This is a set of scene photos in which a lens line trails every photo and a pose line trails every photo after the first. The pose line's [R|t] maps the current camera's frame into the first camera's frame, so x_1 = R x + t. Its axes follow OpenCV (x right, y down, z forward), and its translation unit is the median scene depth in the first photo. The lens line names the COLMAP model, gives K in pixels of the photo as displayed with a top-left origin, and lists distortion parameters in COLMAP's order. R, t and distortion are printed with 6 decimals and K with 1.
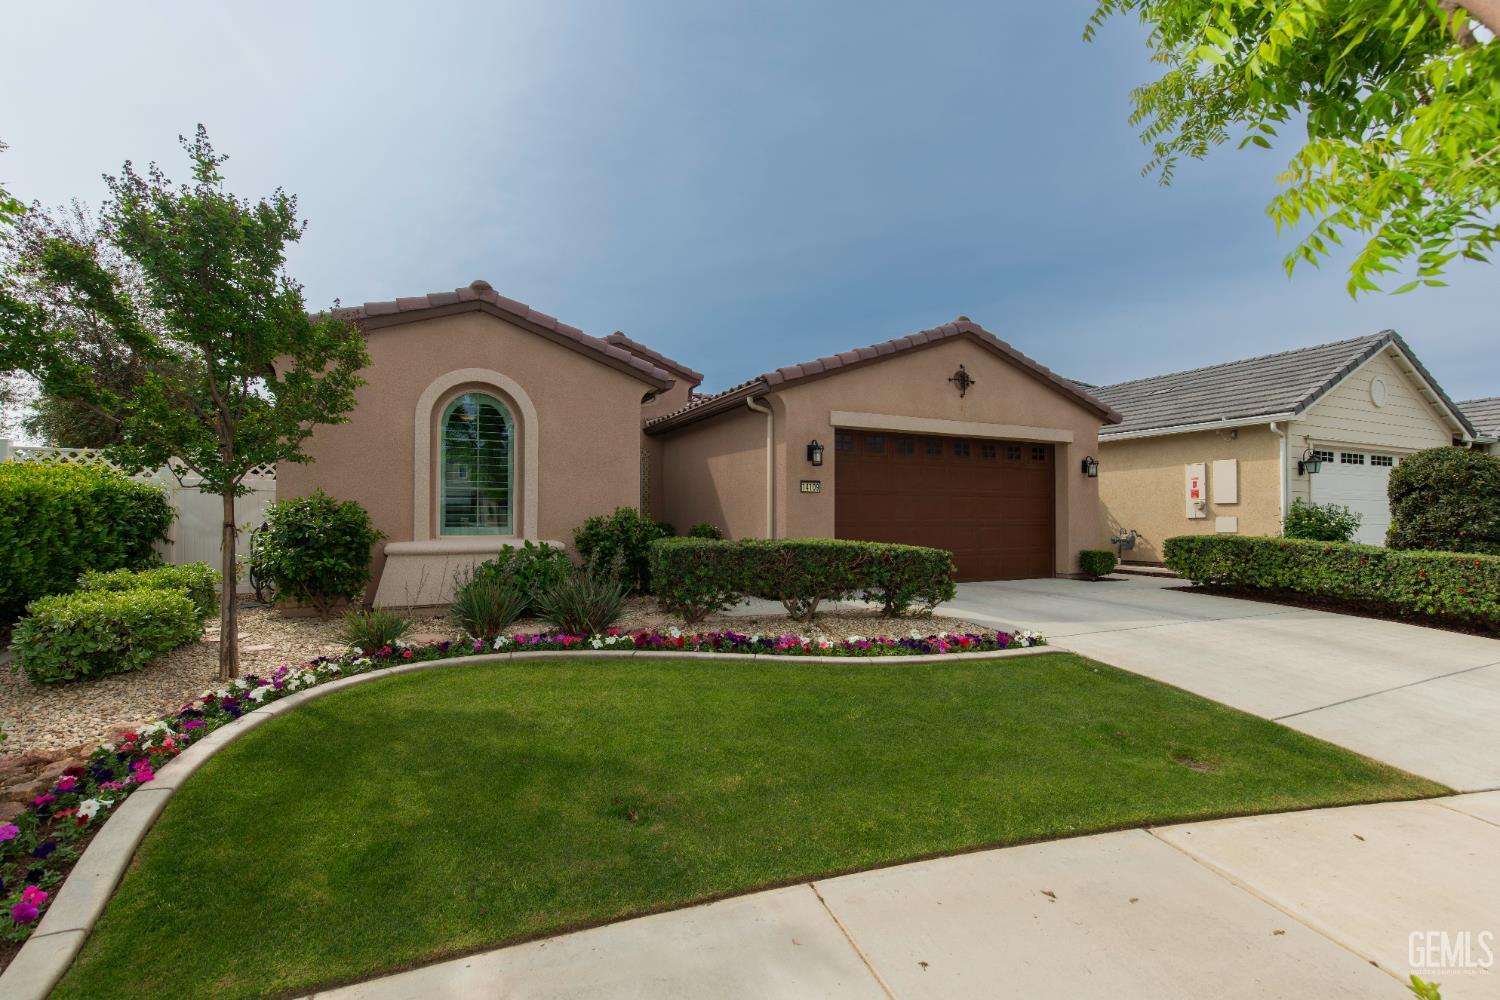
lens RADIAL K [[689.7, 0, 741.4], [0, 689.7, 486.8], [0, 0, 1]] dist [0.005288, -0.000491]
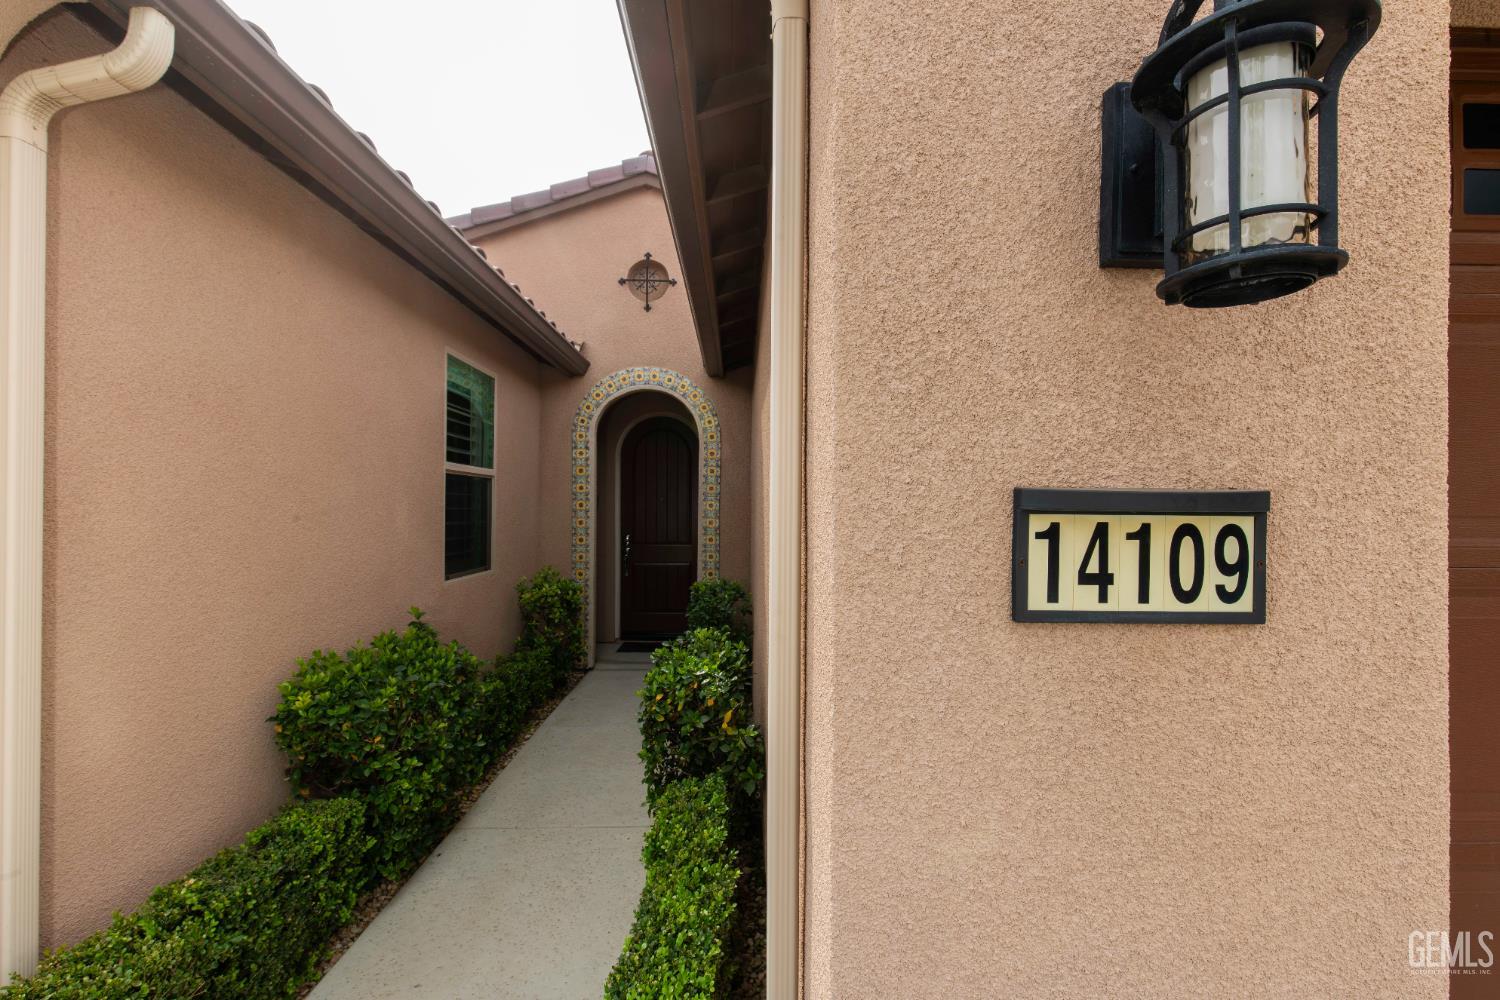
lens RADIAL K [[689.7, 0, 747.4], [0, 689.7, 492.1], [0, 0, 1]] dist [0.005288, -0.000491]
pose [[0.913365, -0.007628, -0.407070, 0.119719], [0.014123, 0.999816, 0.012952, -0.015084], [0.406896, -0.017579, 0.913305, 1.195747]]
